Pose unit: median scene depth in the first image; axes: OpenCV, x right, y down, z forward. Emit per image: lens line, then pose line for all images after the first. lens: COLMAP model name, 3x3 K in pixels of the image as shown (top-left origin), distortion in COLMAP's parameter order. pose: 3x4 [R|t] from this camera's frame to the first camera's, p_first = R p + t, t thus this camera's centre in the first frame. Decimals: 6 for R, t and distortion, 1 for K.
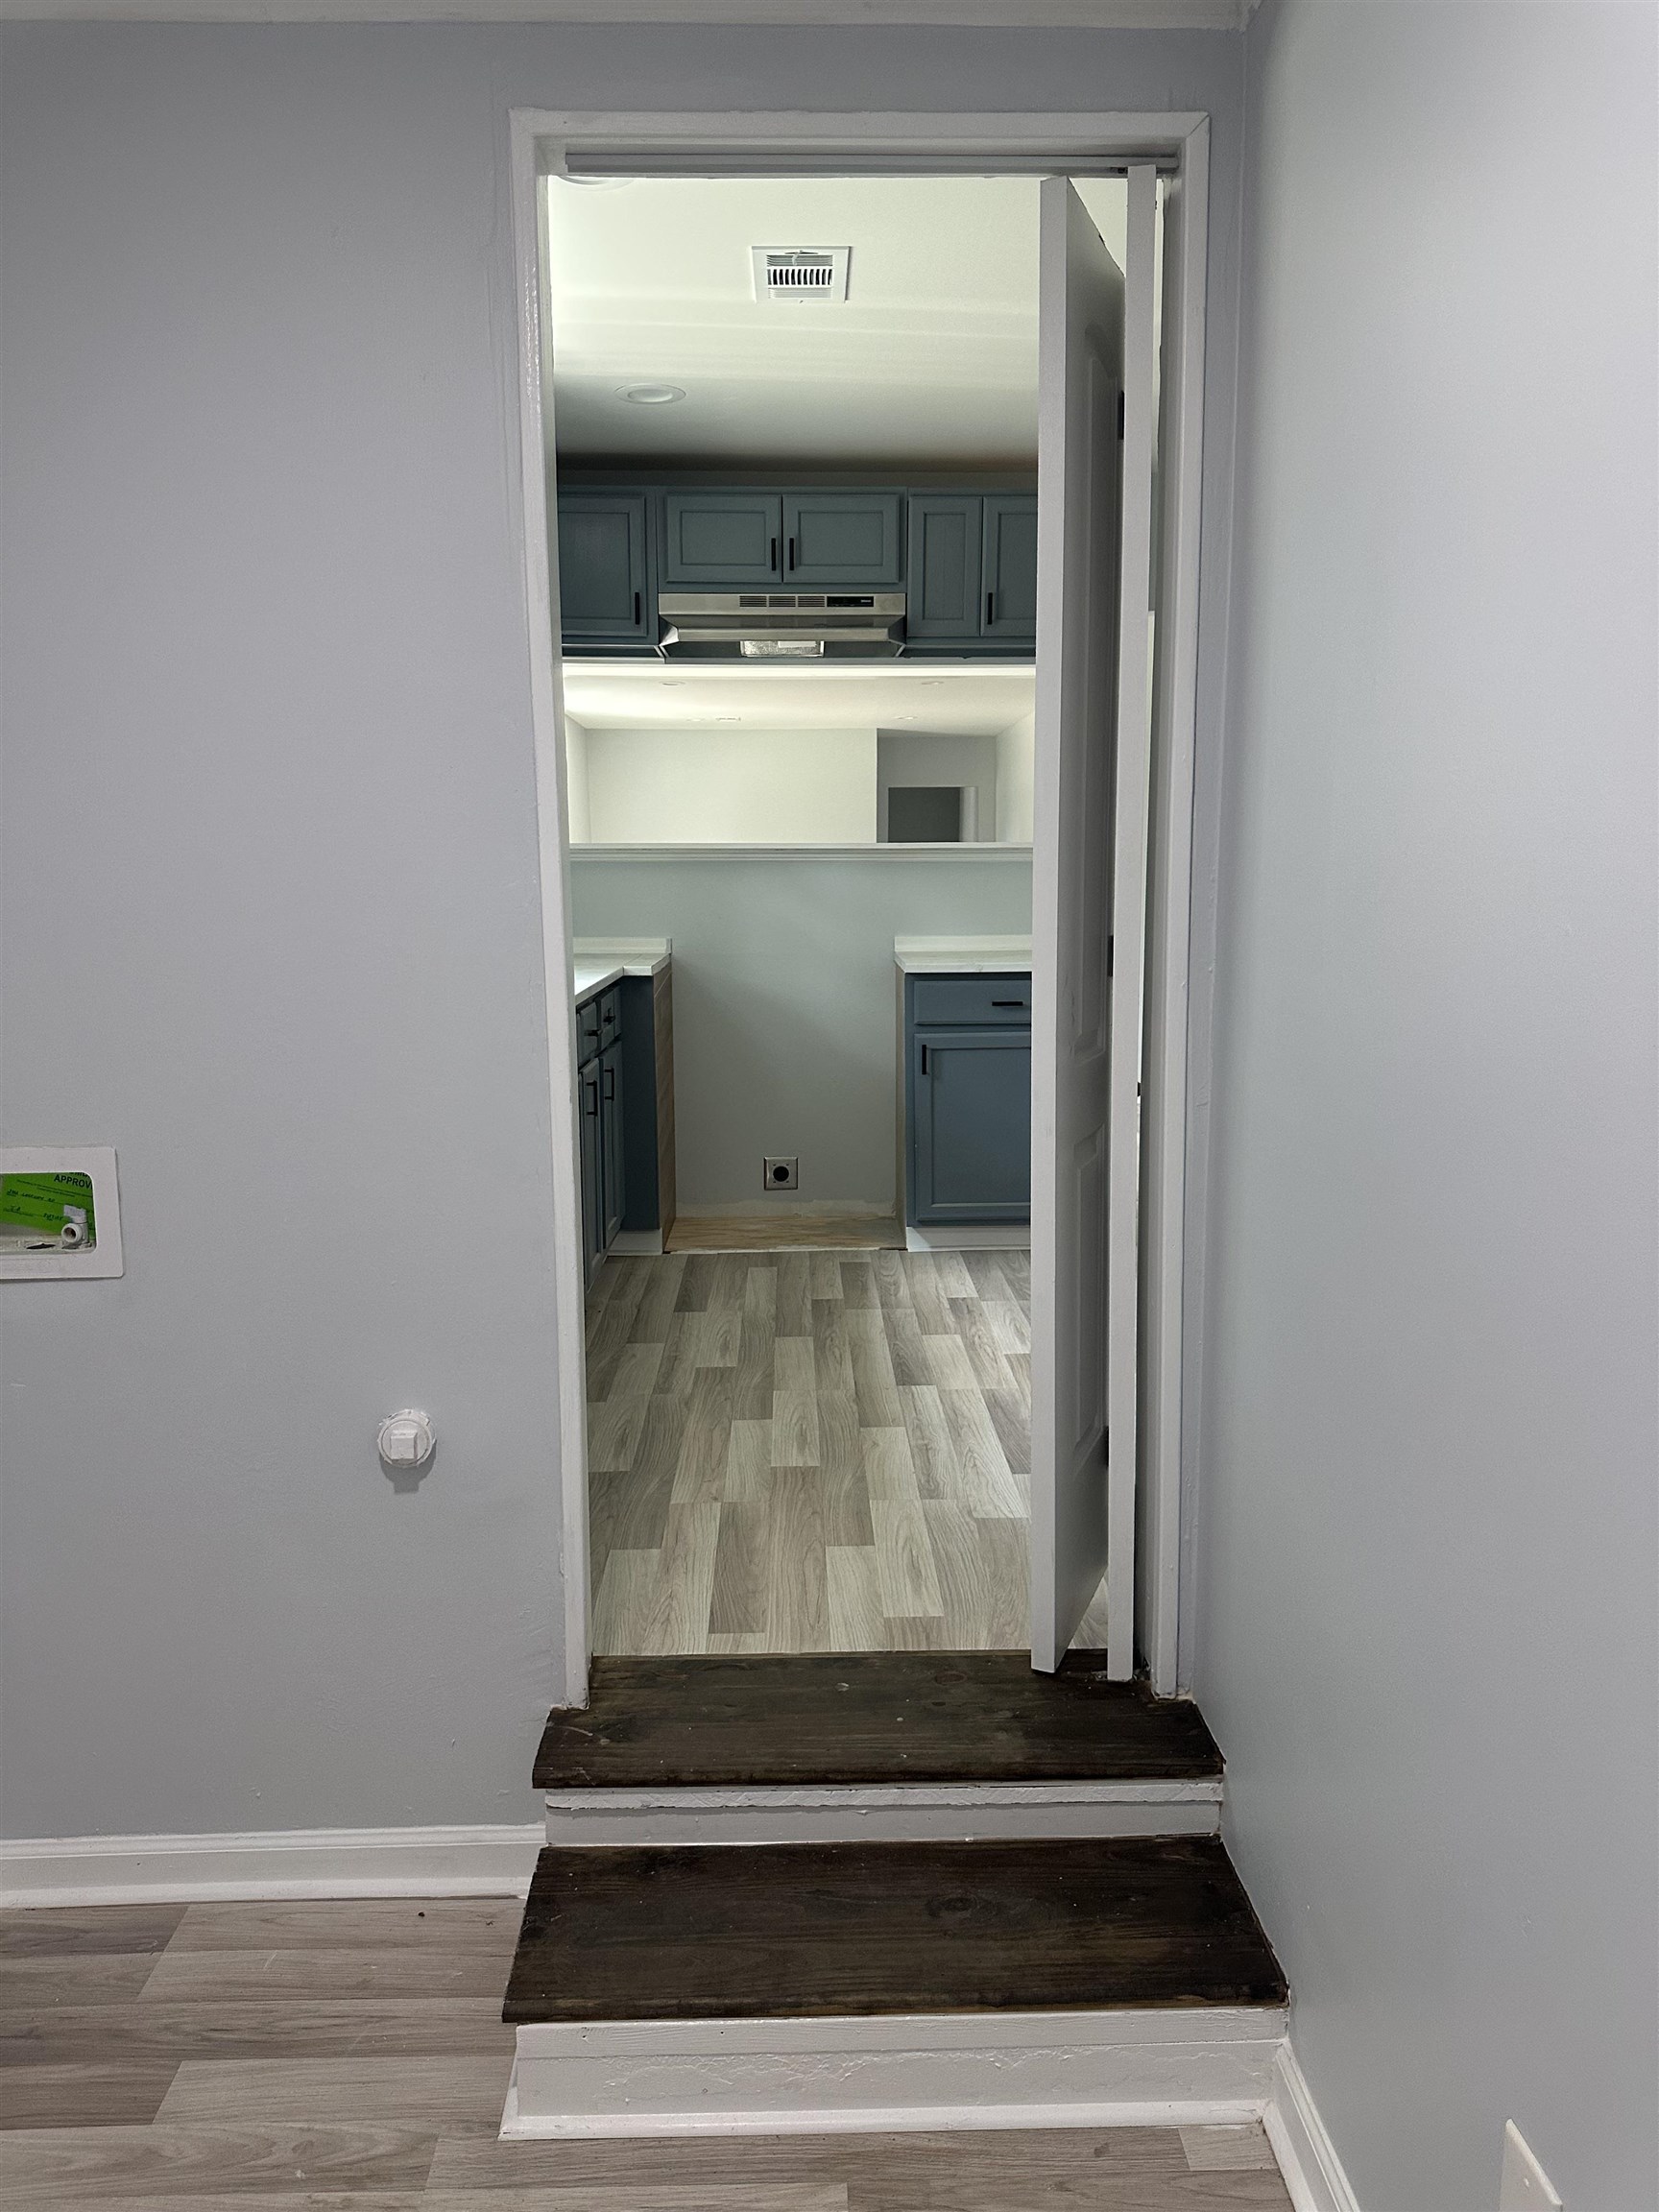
lens RADIAL K [[1573.0, 0, 829.5], [0, 1573.0, 1106.0], [0, 0, 1]] dist [0.049704, -0.066382]
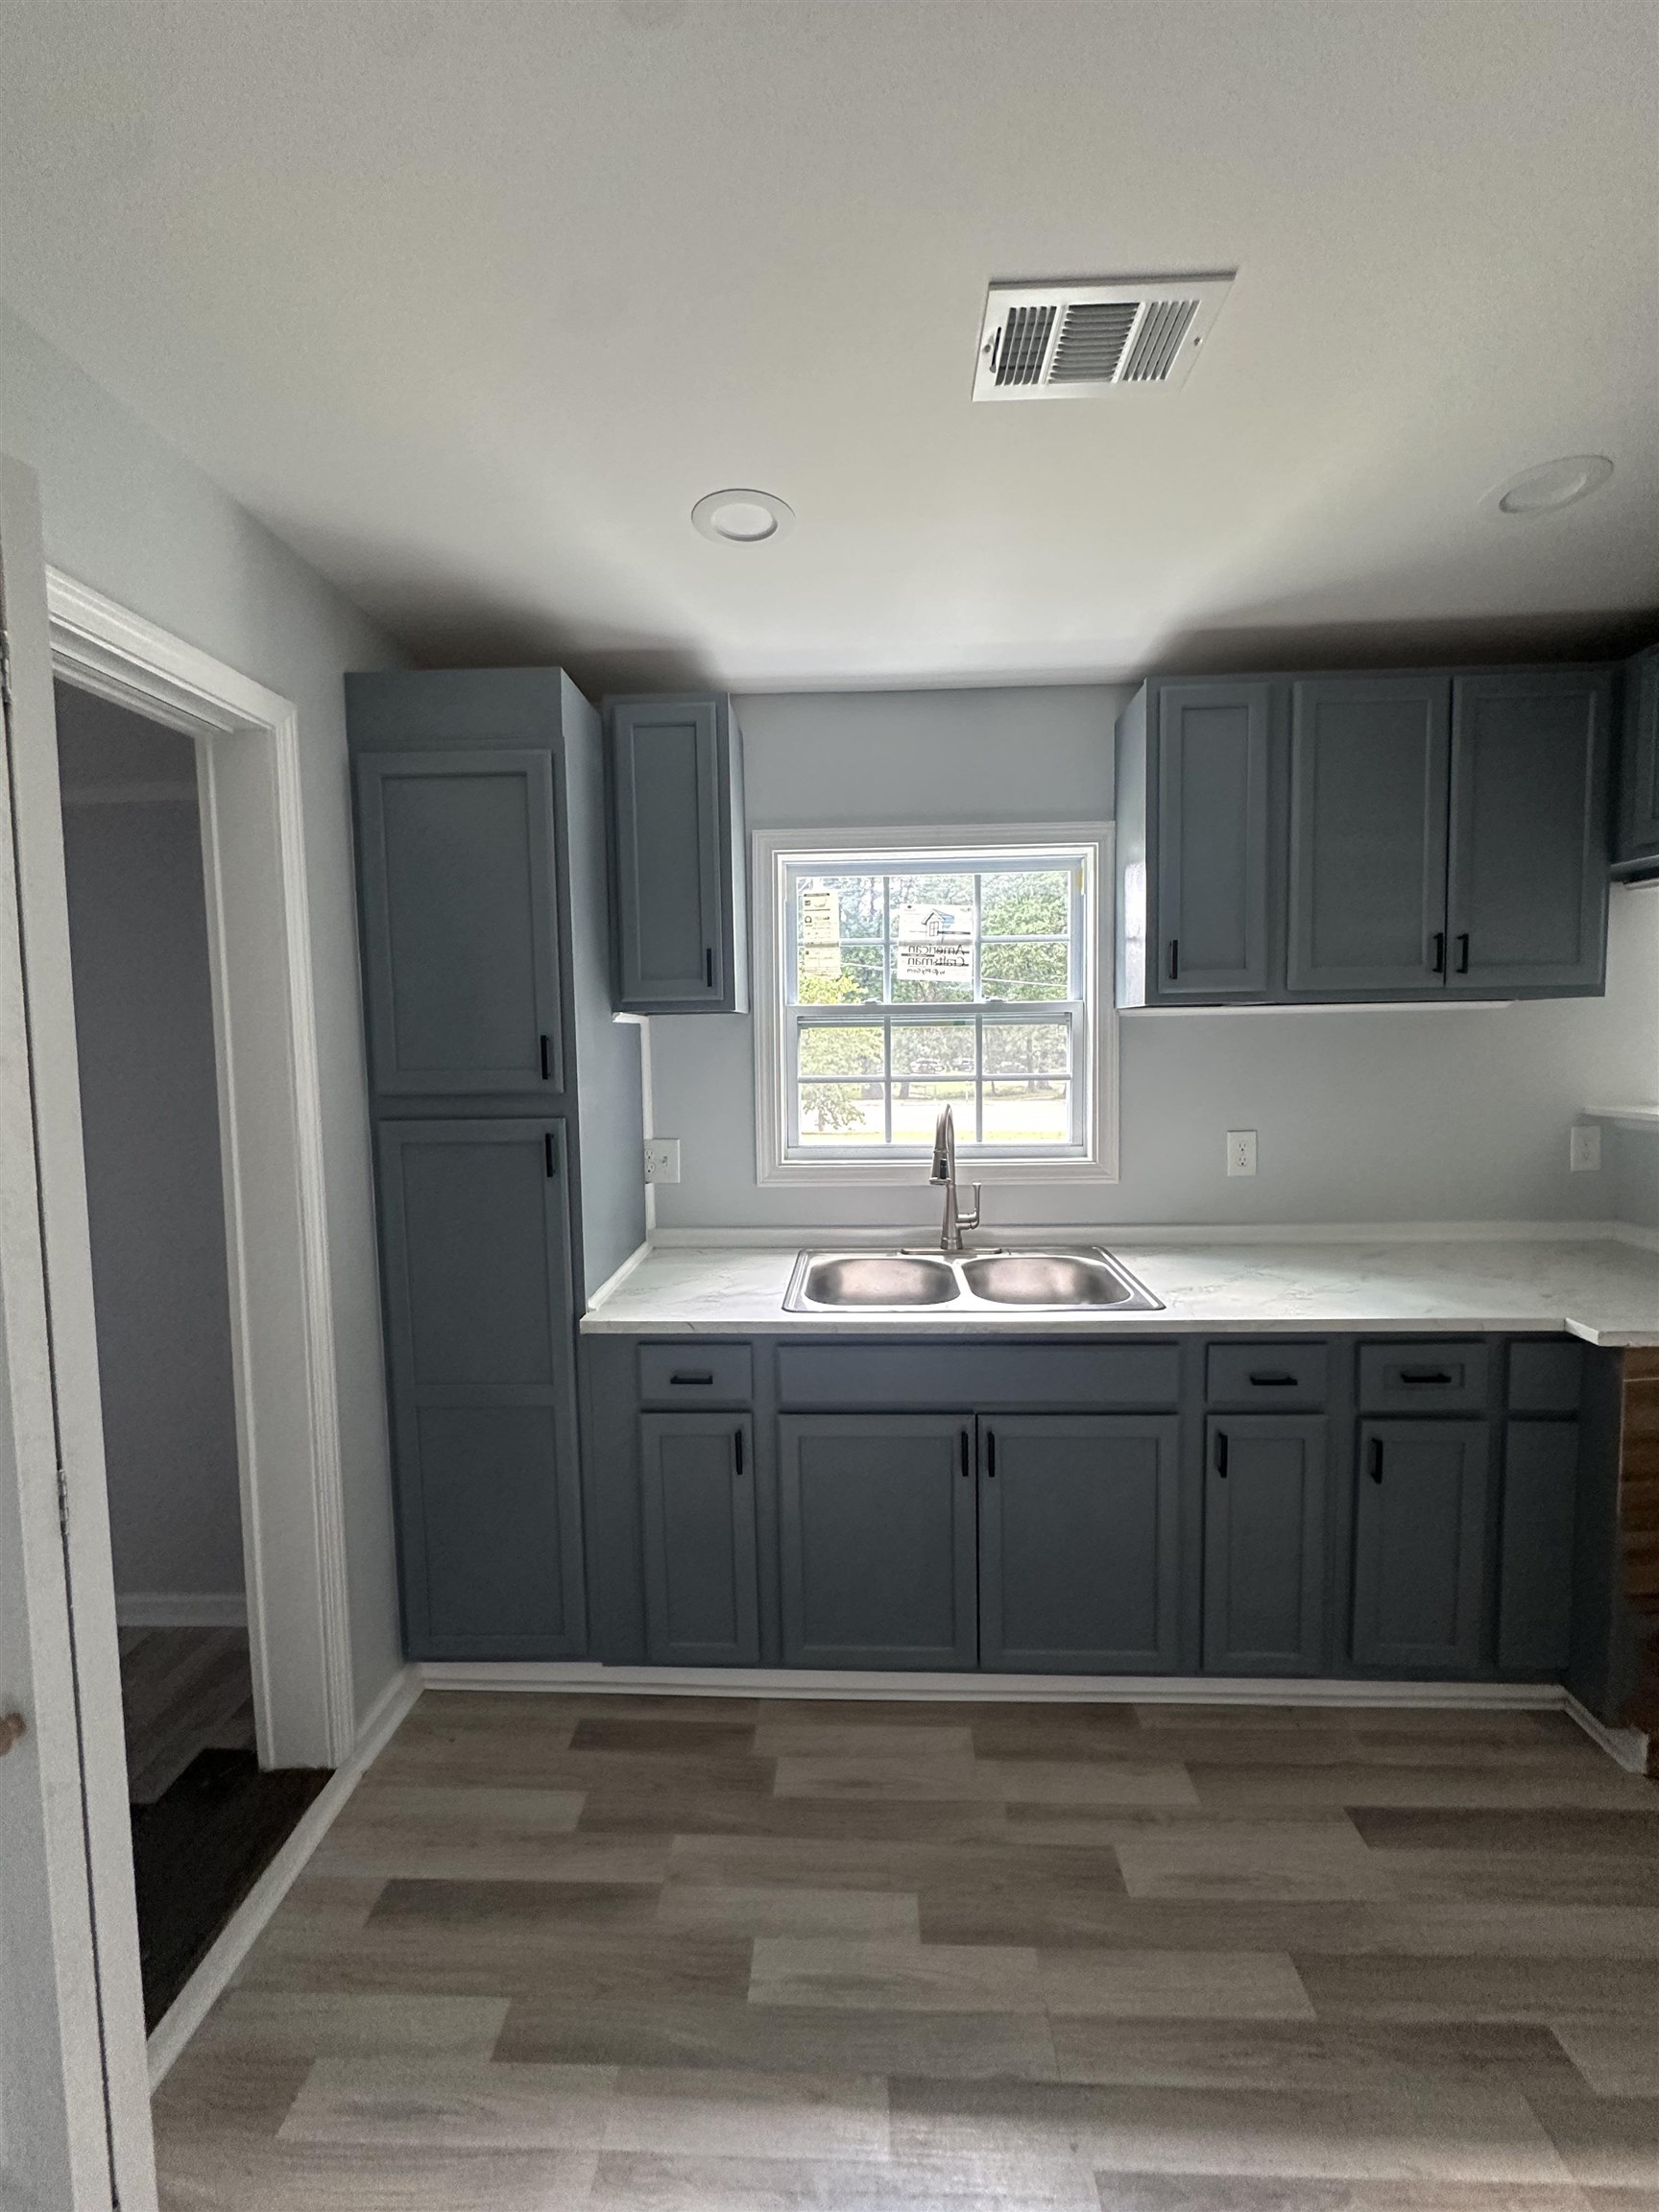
lens RADIAL K [[871.8, 0, 832.0], [0, 871.8, 1110.5], [0, 0, 1]] dist [-0.008859, -0.000023]
pose [[-0.070384, 0.092565, -0.993216, 0.343356], [-0.133462, 0.985859, 0.101337, -0.234552], [0.988551, 0.139689, -0.057034, 0.922955]]
